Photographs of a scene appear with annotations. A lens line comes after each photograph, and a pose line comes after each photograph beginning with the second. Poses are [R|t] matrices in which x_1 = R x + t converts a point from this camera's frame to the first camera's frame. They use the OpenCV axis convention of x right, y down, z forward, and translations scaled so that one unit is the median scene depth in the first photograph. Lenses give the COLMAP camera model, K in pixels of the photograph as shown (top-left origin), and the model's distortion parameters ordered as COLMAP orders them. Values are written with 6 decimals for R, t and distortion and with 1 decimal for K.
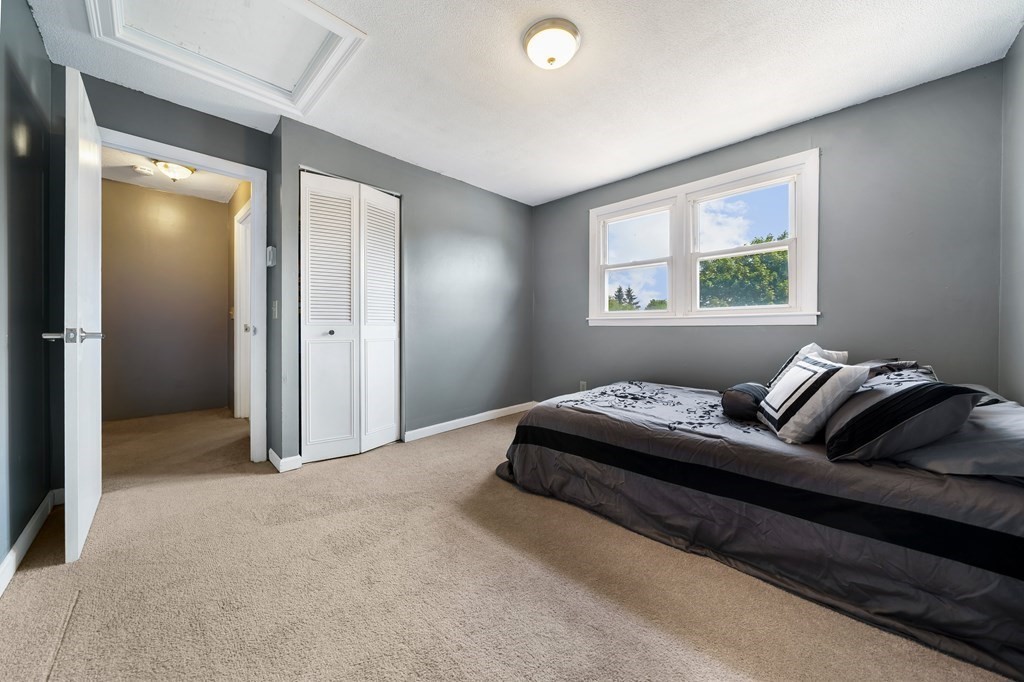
lens RADIAL K [[355.4, 0, 512.0], [0, 355.4, 331.7], [0, 0, 1]] dist [-0.000616, -0.000069]
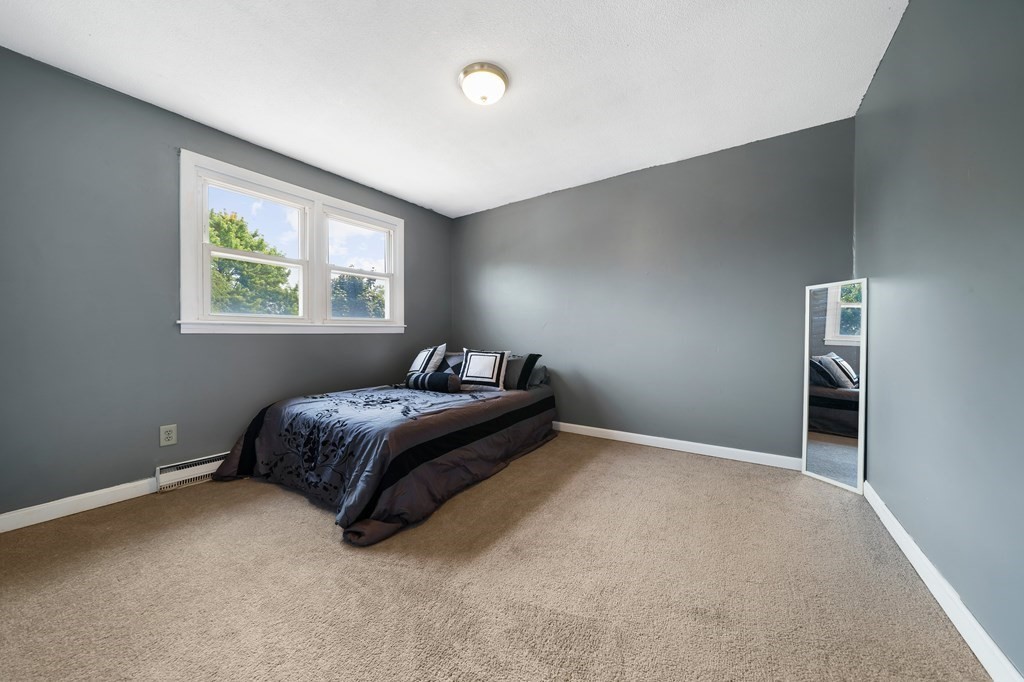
lens RADIAL K [[355.4, 0, 512.0], [0, 355.4, 331.7], [0, 0, 1]] dist [-0.000616, -0.000069]
pose [[-0.194182, 0.009435, 0.980920, -0.770610], [0.017334, 0.999831, -0.006186, -0.008206], [-0.980812, 0.015802, -0.194313, 0.845463]]
